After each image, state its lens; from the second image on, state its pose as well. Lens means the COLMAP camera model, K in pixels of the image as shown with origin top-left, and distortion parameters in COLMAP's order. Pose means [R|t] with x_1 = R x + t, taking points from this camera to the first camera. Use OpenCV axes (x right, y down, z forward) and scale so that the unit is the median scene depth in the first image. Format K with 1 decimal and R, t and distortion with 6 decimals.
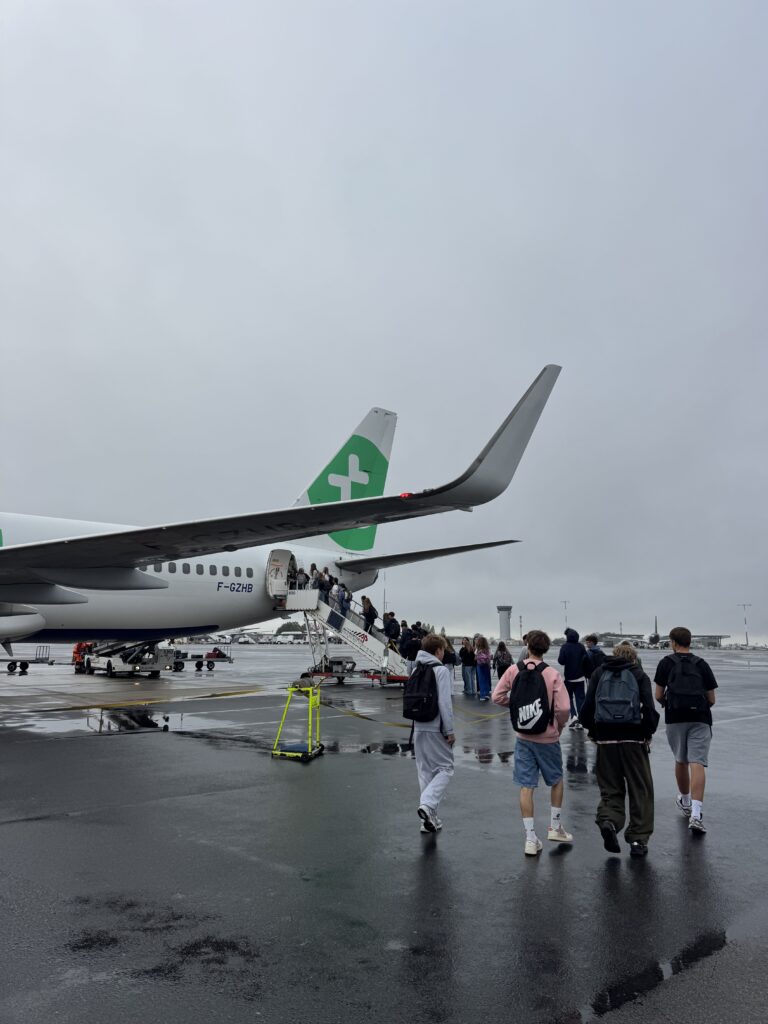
lens RADIAL K [[732.1, 0, 383.6], [0, 732.1, 511.0], [0, 0, 1]] dist [0.009386, -0.004731]
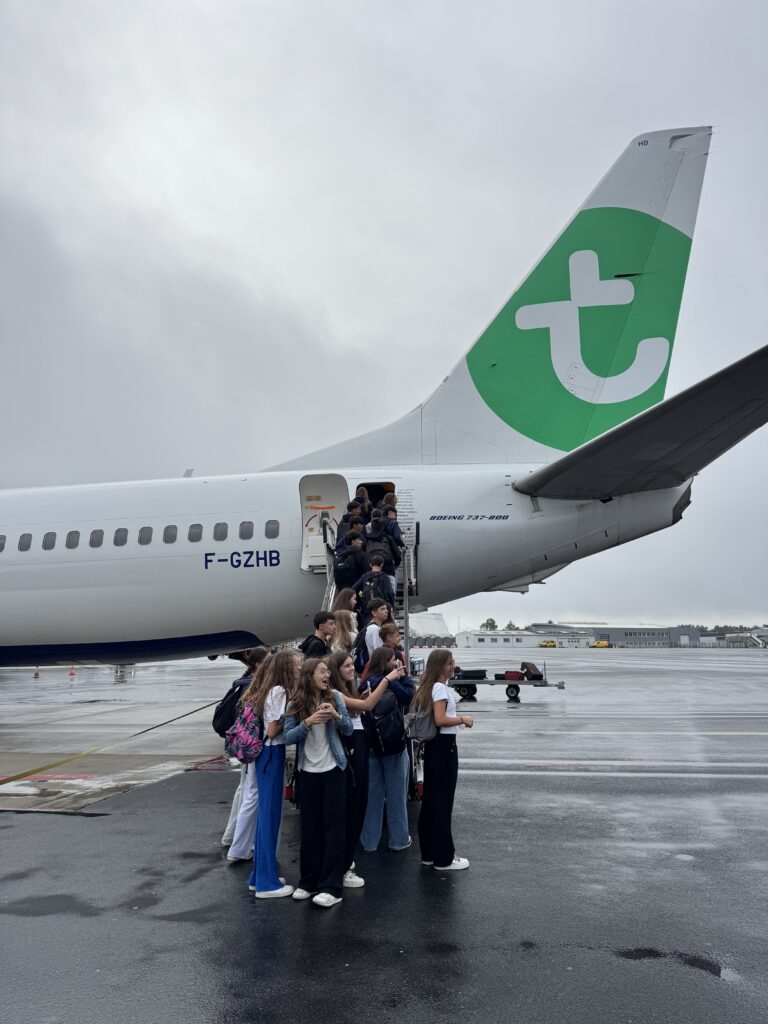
lens RADIAL K [[732.1, 0, 392.2], [0, 732.1, 512.8], [0, 0, 1]] dist [0.009386, -0.004731]
pose [[0.594007, -0.156496, -0.789091, 0.237108], [0.159147, 0.984370, -0.075422, 0.105978], [0.788561, -0.080780, 0.609628, 0.632461]]
